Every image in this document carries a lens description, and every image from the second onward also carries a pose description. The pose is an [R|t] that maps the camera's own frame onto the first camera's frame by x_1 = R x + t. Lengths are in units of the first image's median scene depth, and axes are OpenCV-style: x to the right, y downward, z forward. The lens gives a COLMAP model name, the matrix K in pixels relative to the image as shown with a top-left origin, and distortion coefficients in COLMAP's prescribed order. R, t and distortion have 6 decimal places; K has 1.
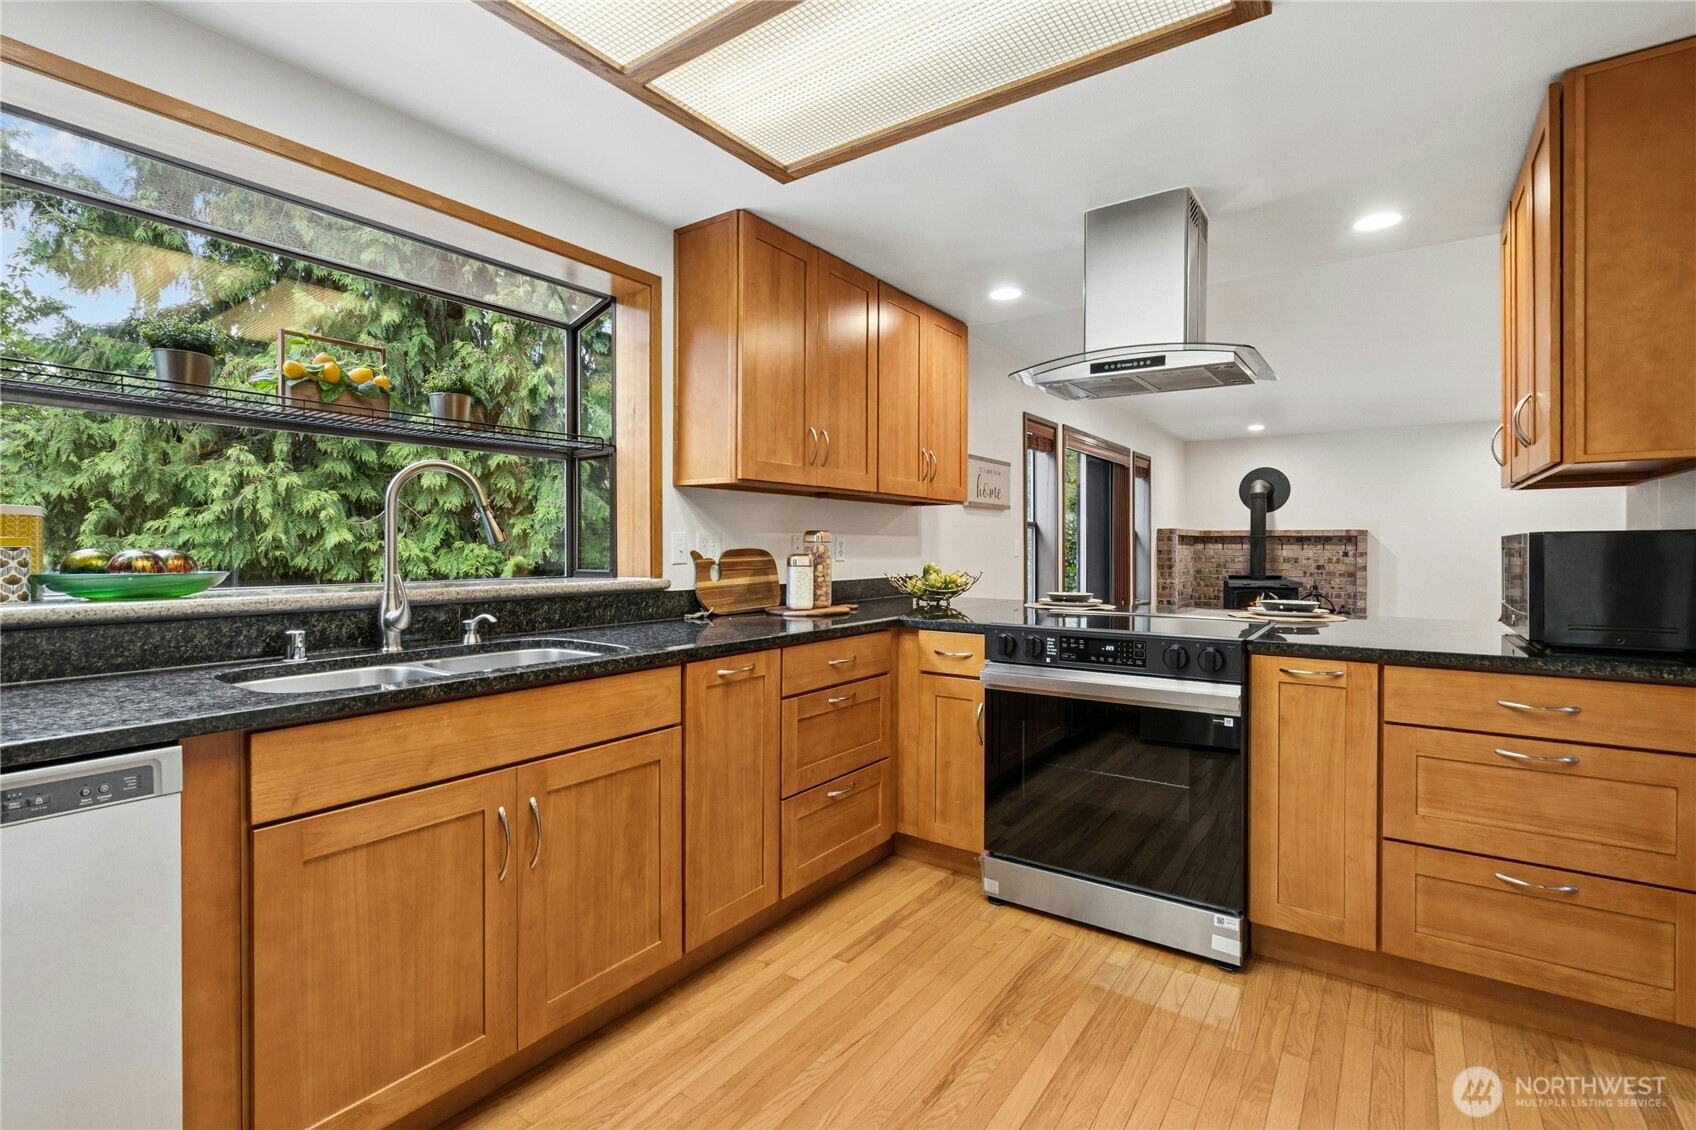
lens RADIAL K [[771.6, 0, 846.3], [0, 771.6, 544.8], [0, 0, 1]] dist [-0.002865, -0.000137]
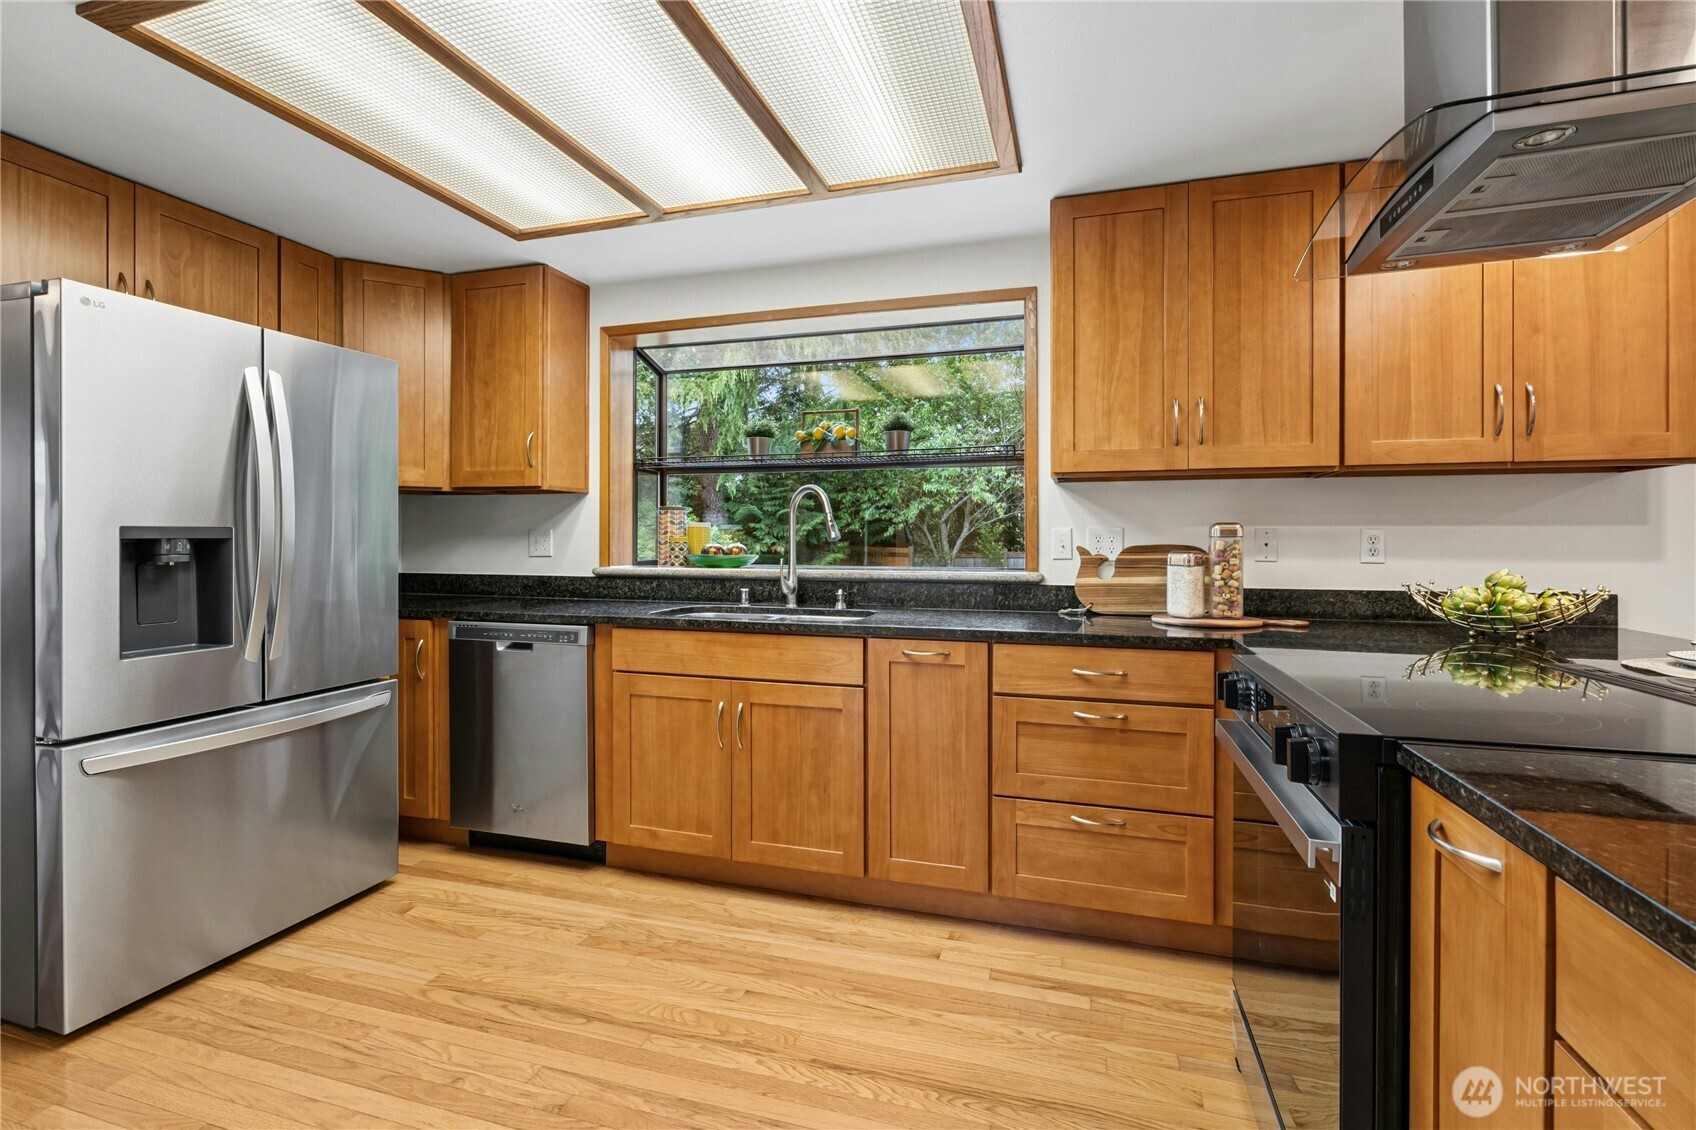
lens RADIAL K [[756.9, 0, 828.5], [0, 756.9, 534.2], [0, 0, 1]] dist [-0.013916, 0.000119]
pose [[0.315384, -0.009062, -0.948921, 0.758186], [0.000384, 0.999956, -0.009422, 0.001001], [0.948964, 0.002607, 0.315374, 0.472658]]
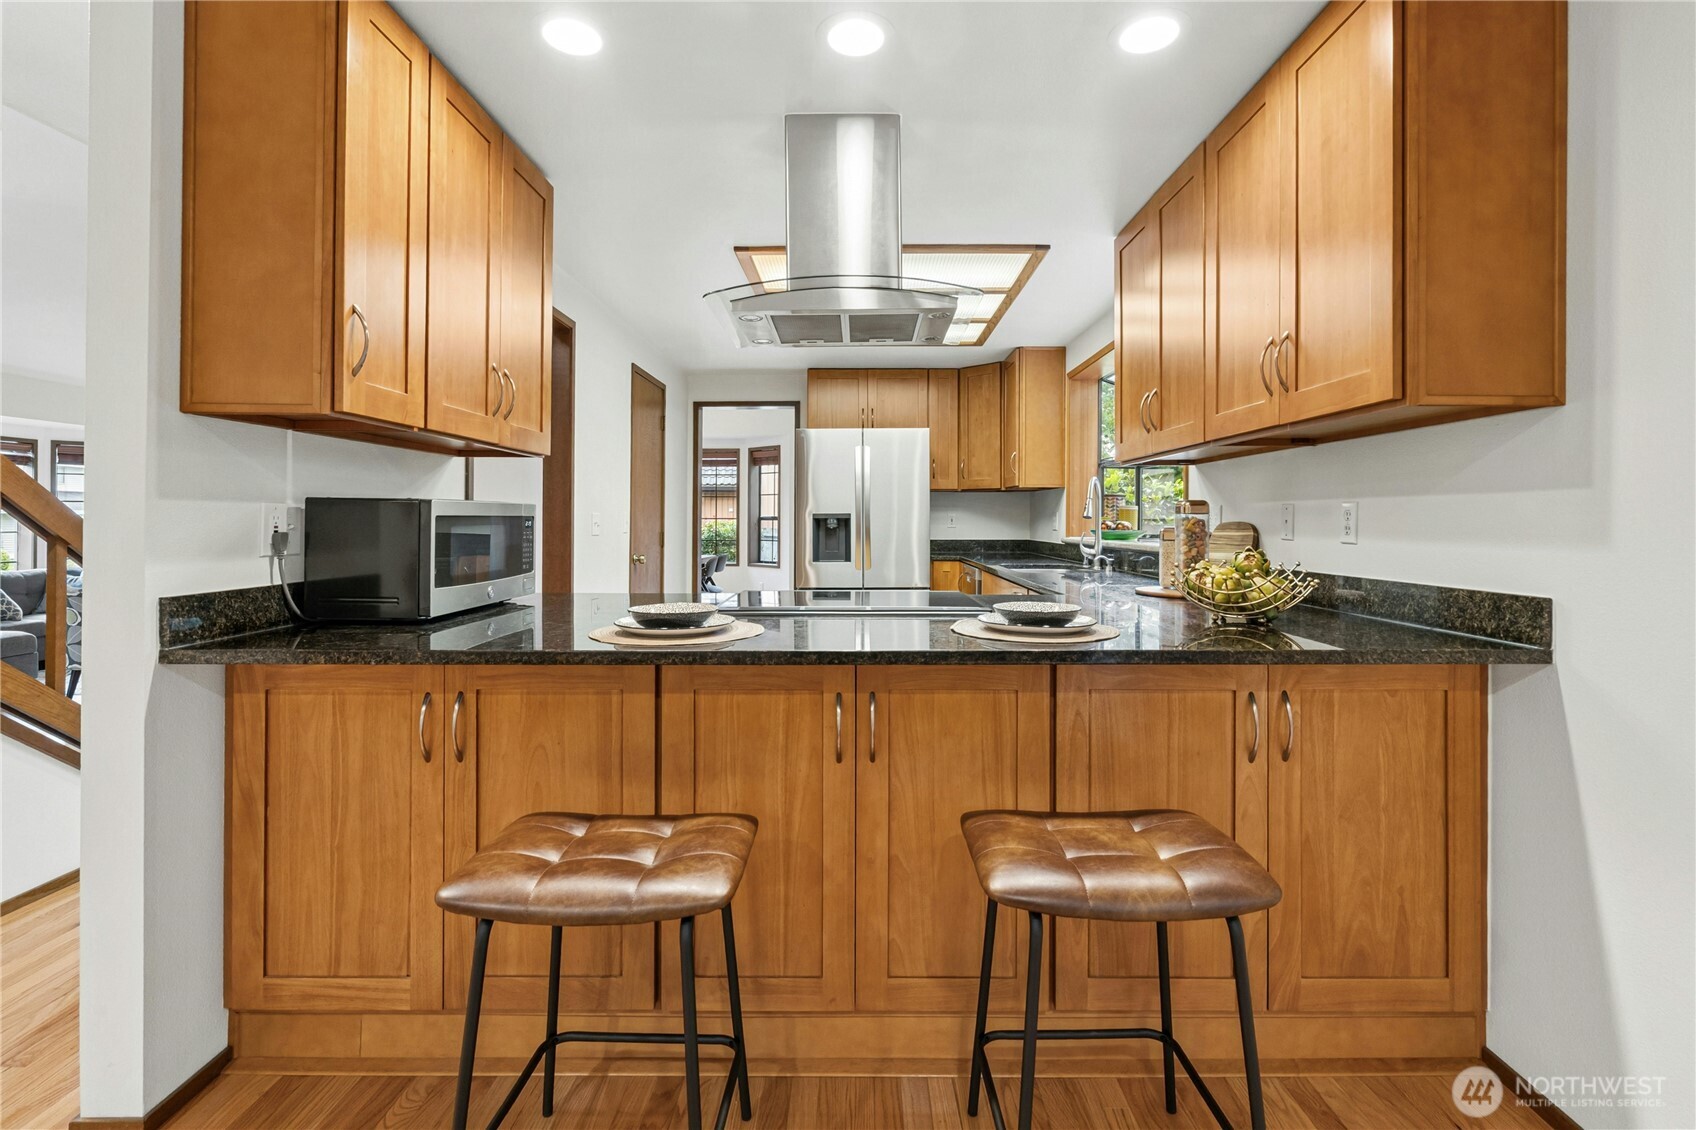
lens RADIAL K [[788.5, 0, 844.6], [0, 788.5, 511.7], [0, 0, 1]] dist [-0.001227, -0.000041]
pose [[-0.824842, -0.012636, -0.565222, 1.005346], [-0.005839, 0.999887, -0.013832, 0.011536], [0.565333, -0.008109, -0.824823, 1.976031]]
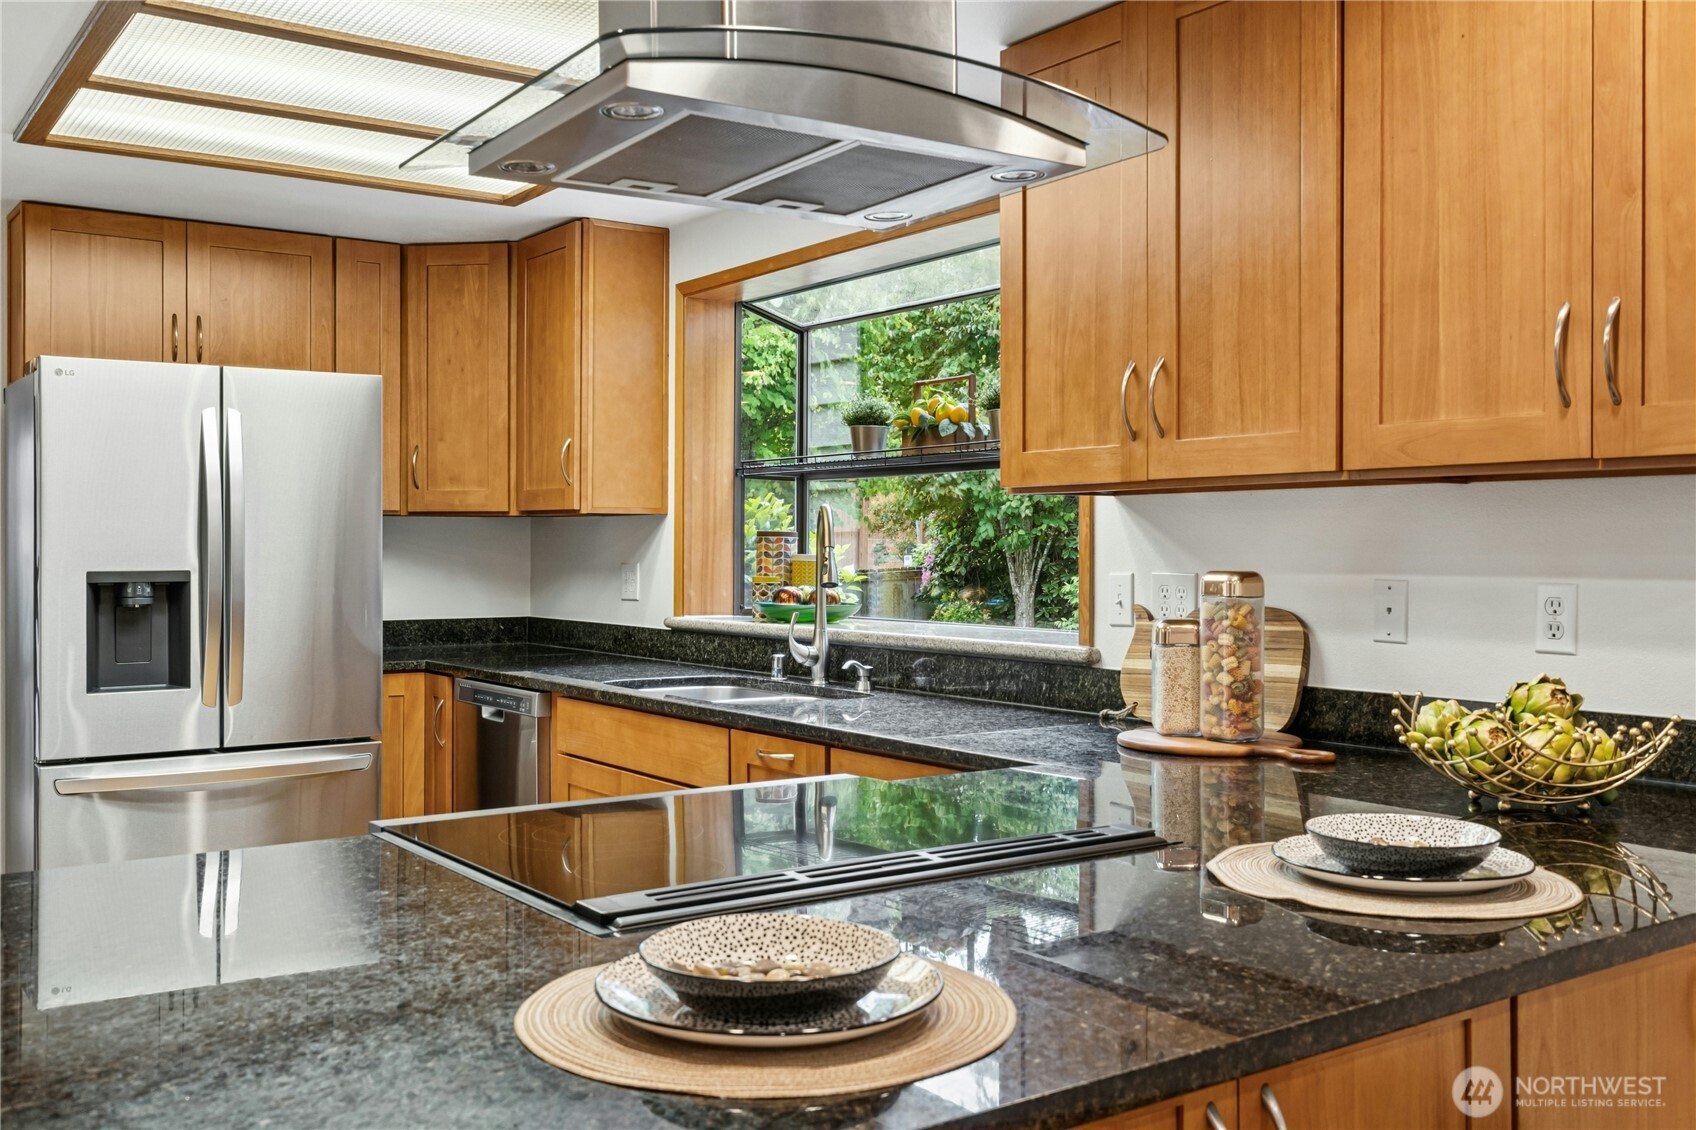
lens RADIAL K [[1511.8, 0, 877.6], [0, 1511.8, 525.1], [0, 0, 1]] dist [-0.031330, -0.001015]
pose [[-0.302881, -0.018967, -0.952840, 1.150052], [-0.001867, 0.999812, -0.019309, -0.036715], [0.953026, -0.004070, -0.302860, 1.409350]]
